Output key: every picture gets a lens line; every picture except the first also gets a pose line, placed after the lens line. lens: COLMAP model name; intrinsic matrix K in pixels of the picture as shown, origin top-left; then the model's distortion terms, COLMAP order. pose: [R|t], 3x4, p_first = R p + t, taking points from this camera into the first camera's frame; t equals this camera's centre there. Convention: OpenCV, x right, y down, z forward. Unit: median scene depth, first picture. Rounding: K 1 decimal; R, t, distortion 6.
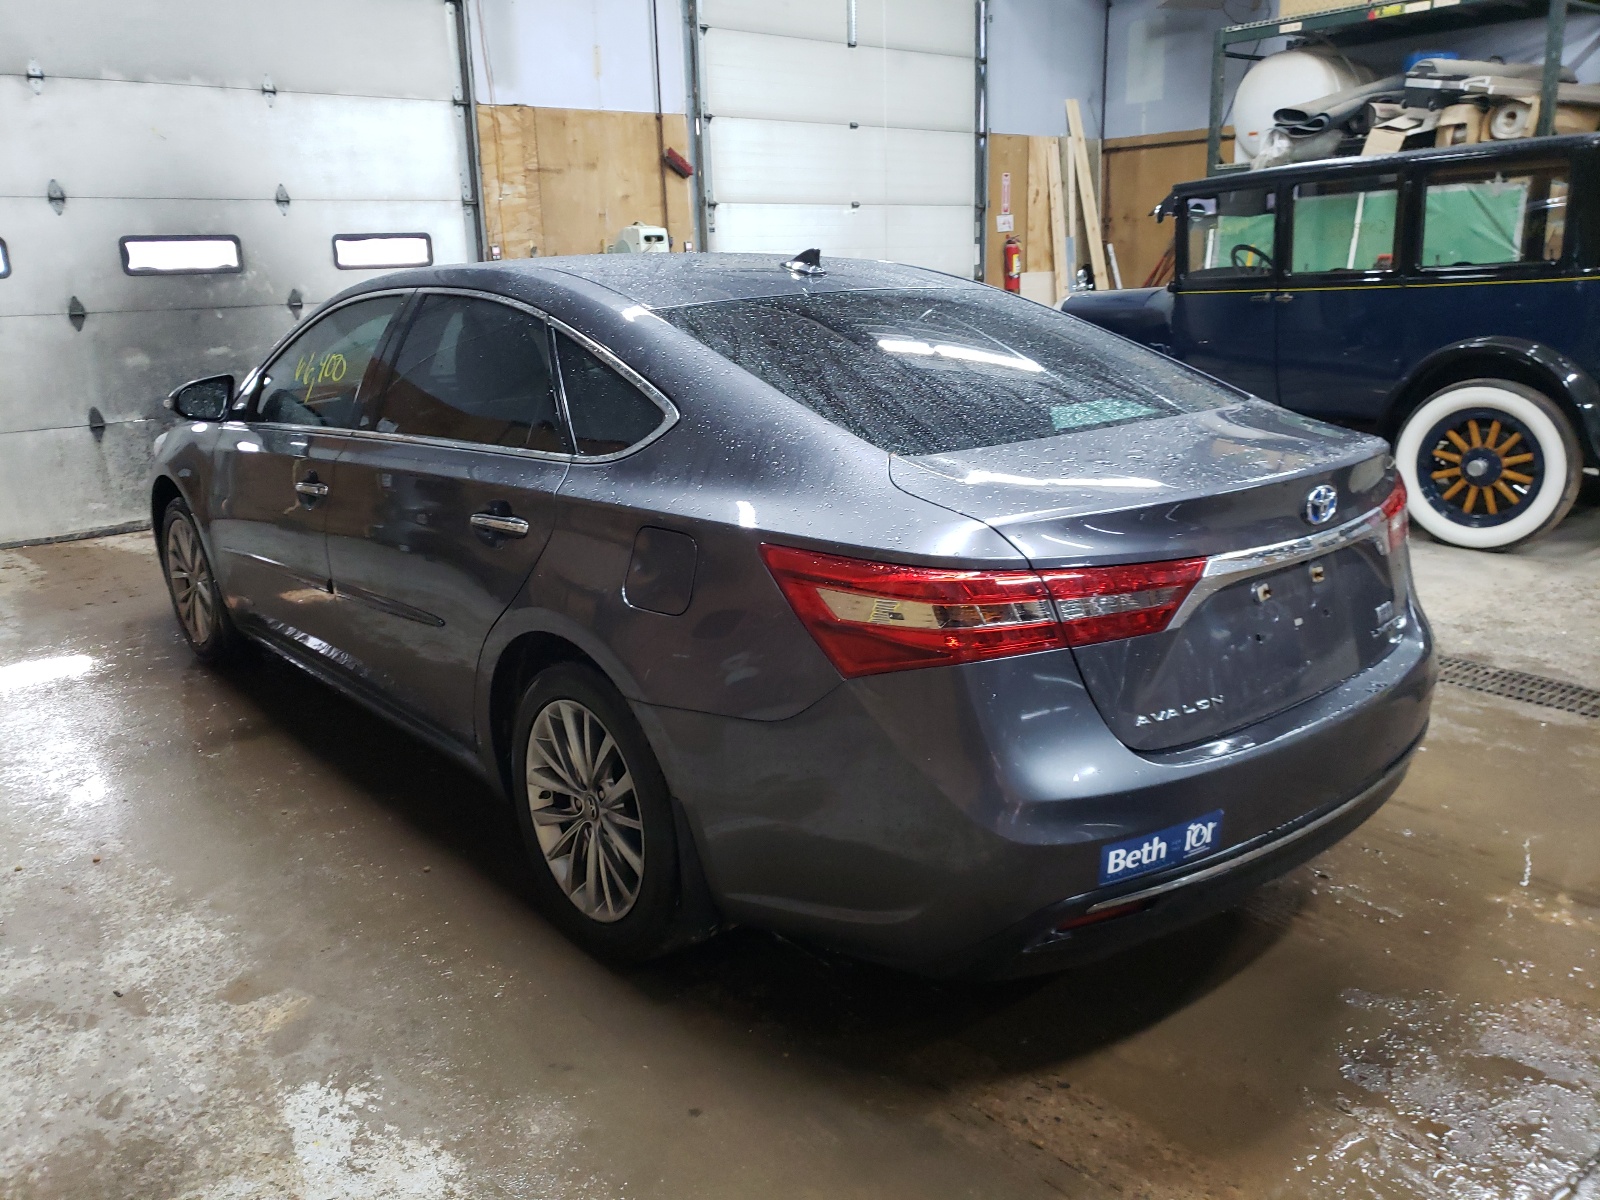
lens RADIAL K [[1259.5, 0, 800.0], [0, 1259.5, 600.0], [0, 0, 1]] dist [-0.001666, -0.000125]
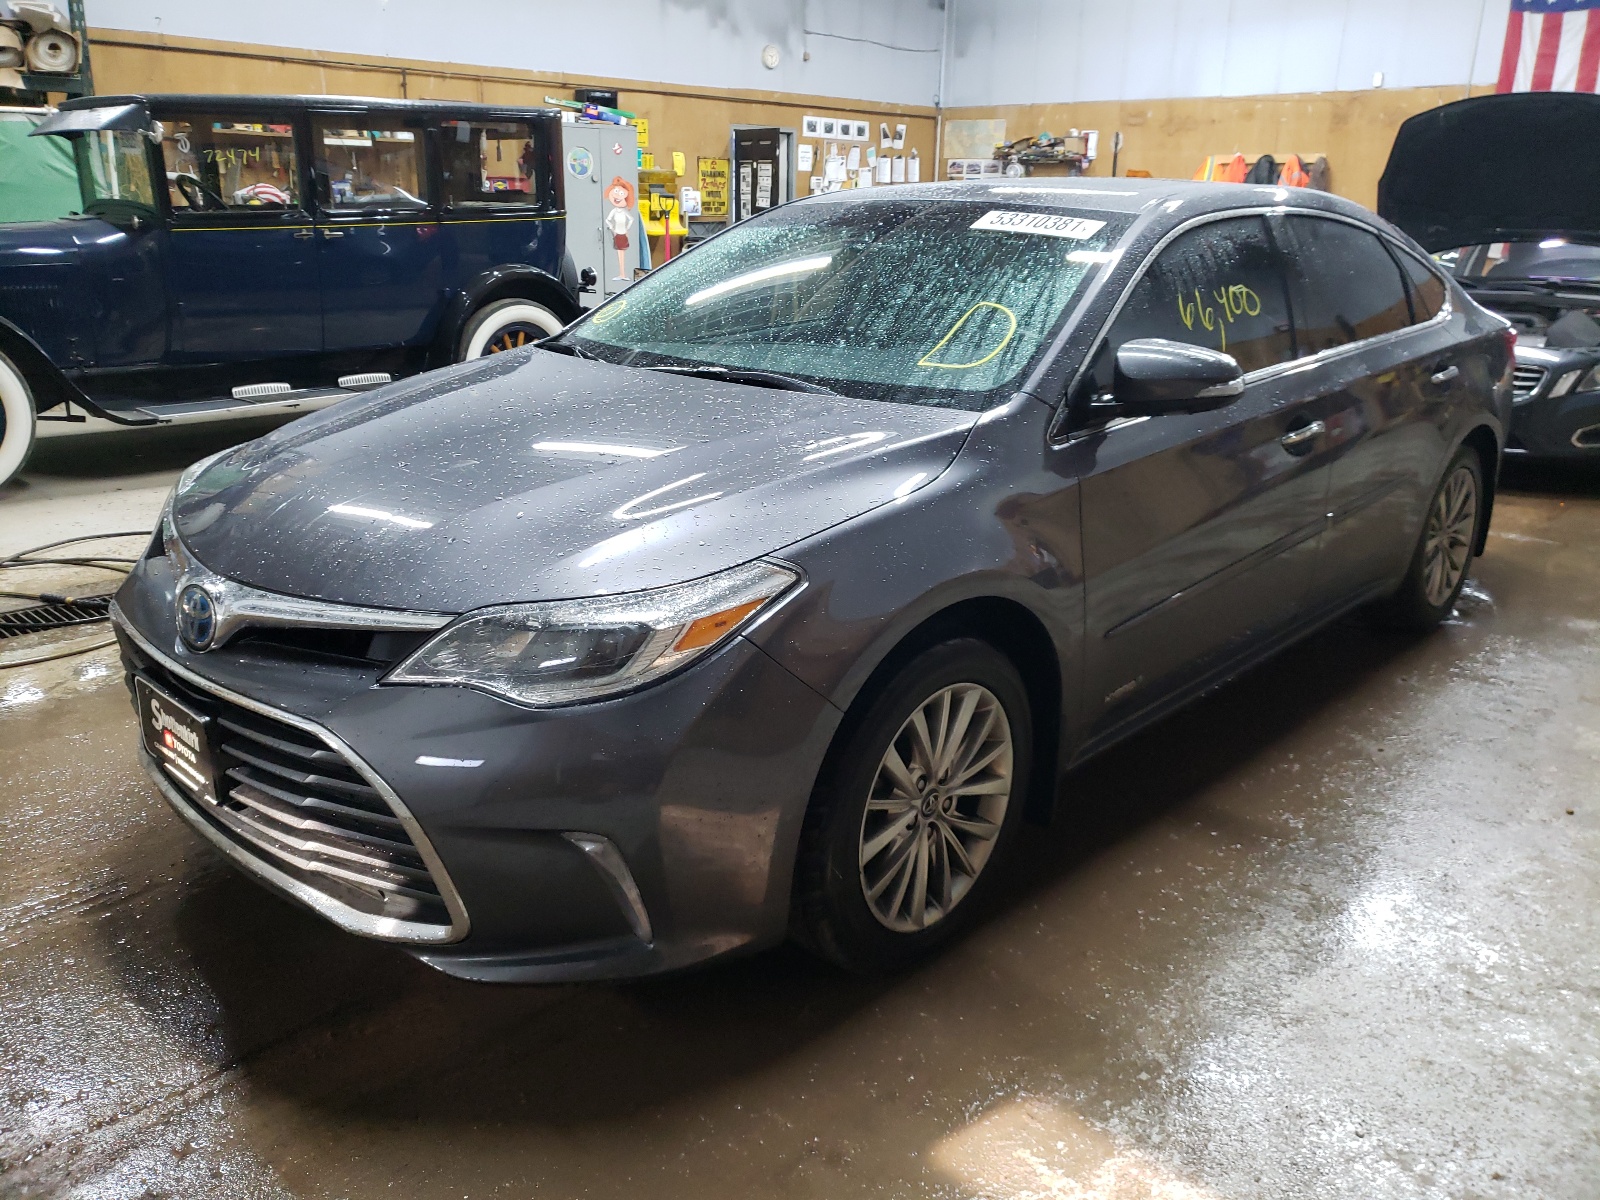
lens RADIAL K [[1190.0, 0, 800.0], [0, 1190.0, 600.0], [0, 0, 1]] dist [0.000854, 0.001632]
pose [[-0.096080, -0.287113, 0.953066, -0.923767], [0.239395, 0.922725, 0.302107, -0.247053], [-0.966157, 0.257186, -0.019922, 1.079130]]
